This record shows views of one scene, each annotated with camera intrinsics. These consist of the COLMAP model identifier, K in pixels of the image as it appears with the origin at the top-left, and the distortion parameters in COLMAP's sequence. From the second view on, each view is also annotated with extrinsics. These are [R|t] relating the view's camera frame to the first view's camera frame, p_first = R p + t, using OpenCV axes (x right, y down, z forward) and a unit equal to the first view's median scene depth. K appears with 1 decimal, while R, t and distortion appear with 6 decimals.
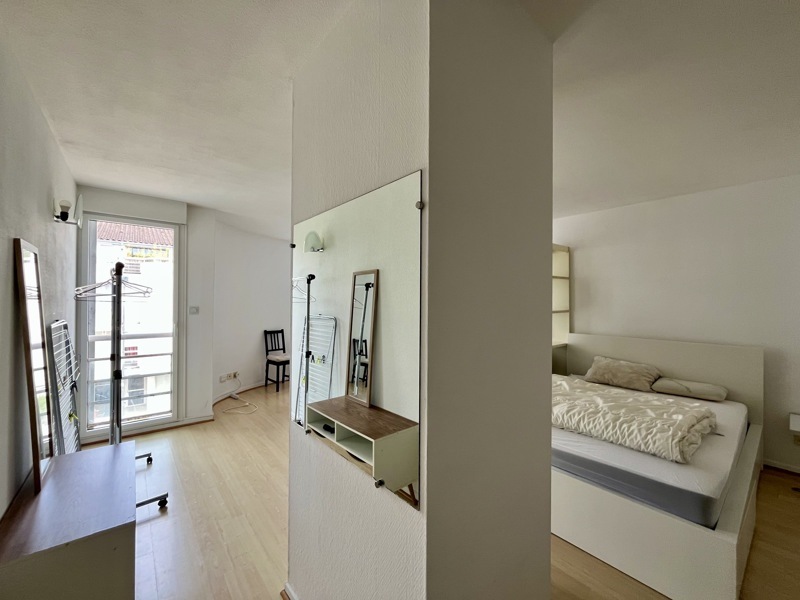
lens RADIAL K [[323.0, 0, 400.0], [0, 323.0, 300.0], [0, 0, 1]] dist [-0.000775, 0.000213]
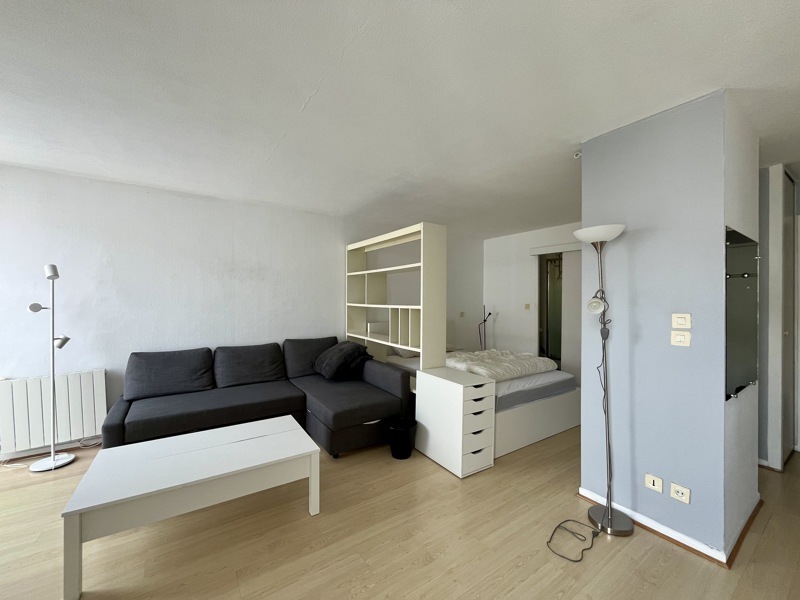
lens RADIAL K [[323.0, 0, 400.0], [0, 323.0, 300.0], [0, 0, 1]] dist [-0.000775, 0.000213]
pose [[0.105458, -0.005603, 0.994408, -1.055775], [-0.010977, 0.999917, 0.006798, 0.027400], [-0.994363, -0.011632, 0.105388, 1.404744]]
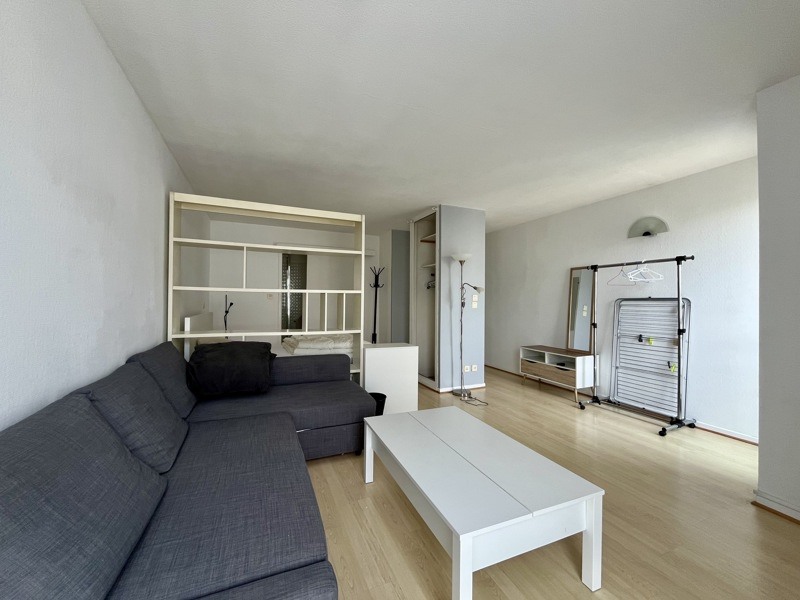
lens RADIAL K [[323.0, 0, 400.0], [0, 323.0, 300.0], [0, 0, 1]] dist [-0.000775, 0.000213]
pose [[-0.957579, -0.013783, 0.287840, -0.291583], [-0.015849, 0.999863, -0.004850, 0.109301], [-0.287734, -0.009206, -0.957666, 2.850862]]
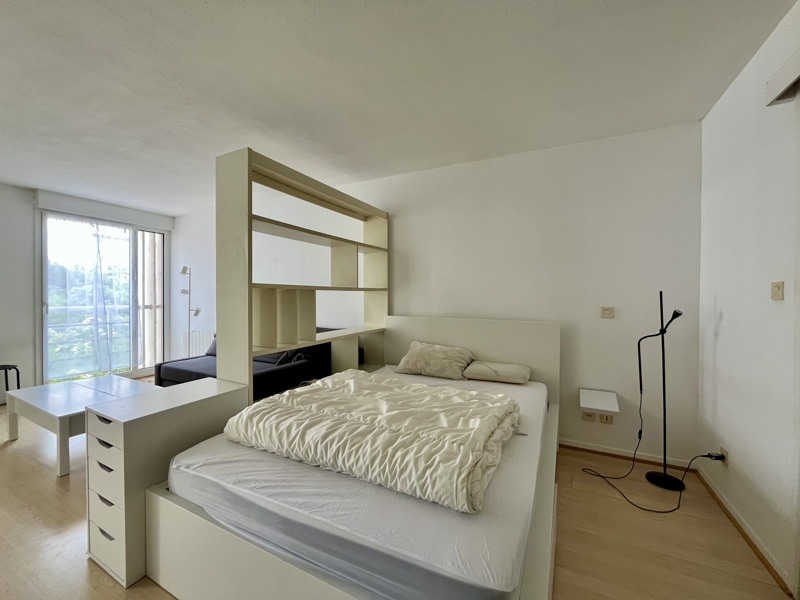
lens RADIAL K [[323.0, 0, 400.0], [0, 323.0, 300.0], [0, 0, 1]] dist [-0.000775, 0.000213]
pose [[0.918470, -0.006750, 0.395432, 0.427279], [-0.001072, 0.999808, 0.019556, 0.087038], [-0.395488, -0.018386, 0.918287, 0.422290]]
